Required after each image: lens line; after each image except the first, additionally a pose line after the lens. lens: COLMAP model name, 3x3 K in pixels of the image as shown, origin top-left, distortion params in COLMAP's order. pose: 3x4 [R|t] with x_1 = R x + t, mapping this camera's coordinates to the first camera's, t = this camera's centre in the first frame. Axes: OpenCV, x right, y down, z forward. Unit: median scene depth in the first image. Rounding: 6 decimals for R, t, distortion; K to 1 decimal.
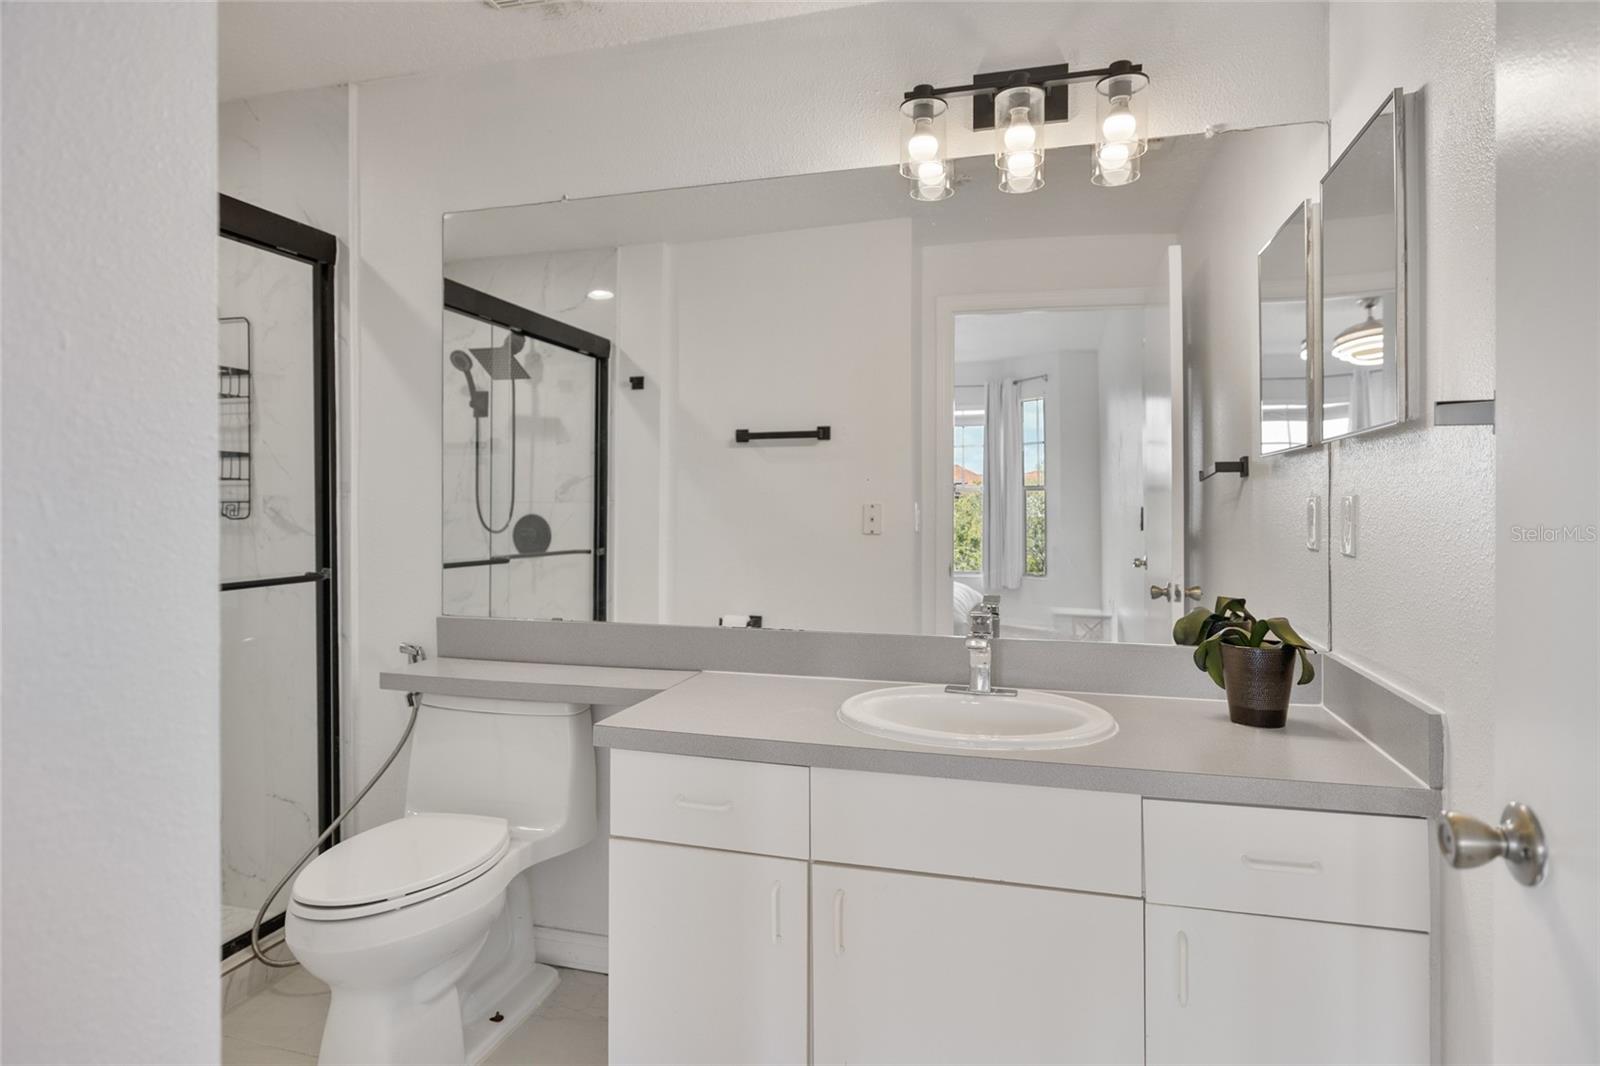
lens RADIAL K [[904.2, 0, 795.0], [0, 904.2, 500.0], [0, 0, 1]] dist [-0.018830, 0.000003]
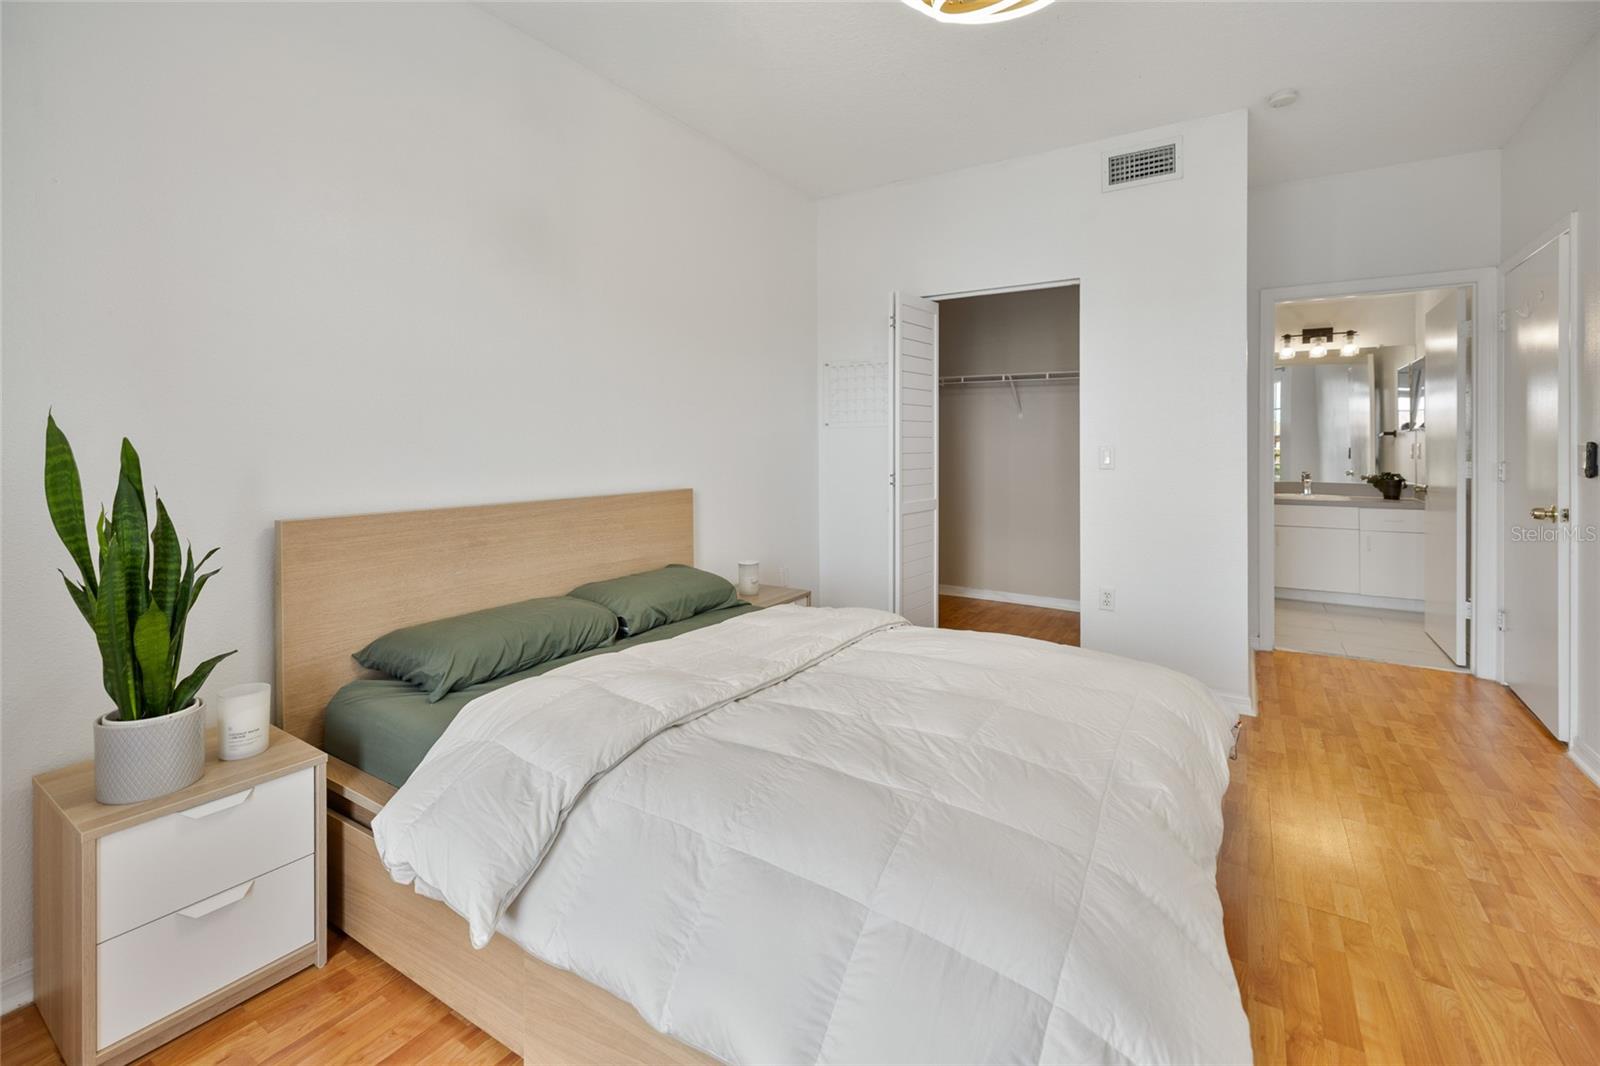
lens RADIAL K [[692.8, 0, 797.2], [0, 692.8, 444.9], [0, 0, 1]] dist [0.000921, 0.000140]
pose [[0.955153, -0.001392, -0.296111, -0.784365], [0.001614, 0.999999, 0.000504, -0.002387], [0.296110, -0.000959, 0.955154, -1.946600]]
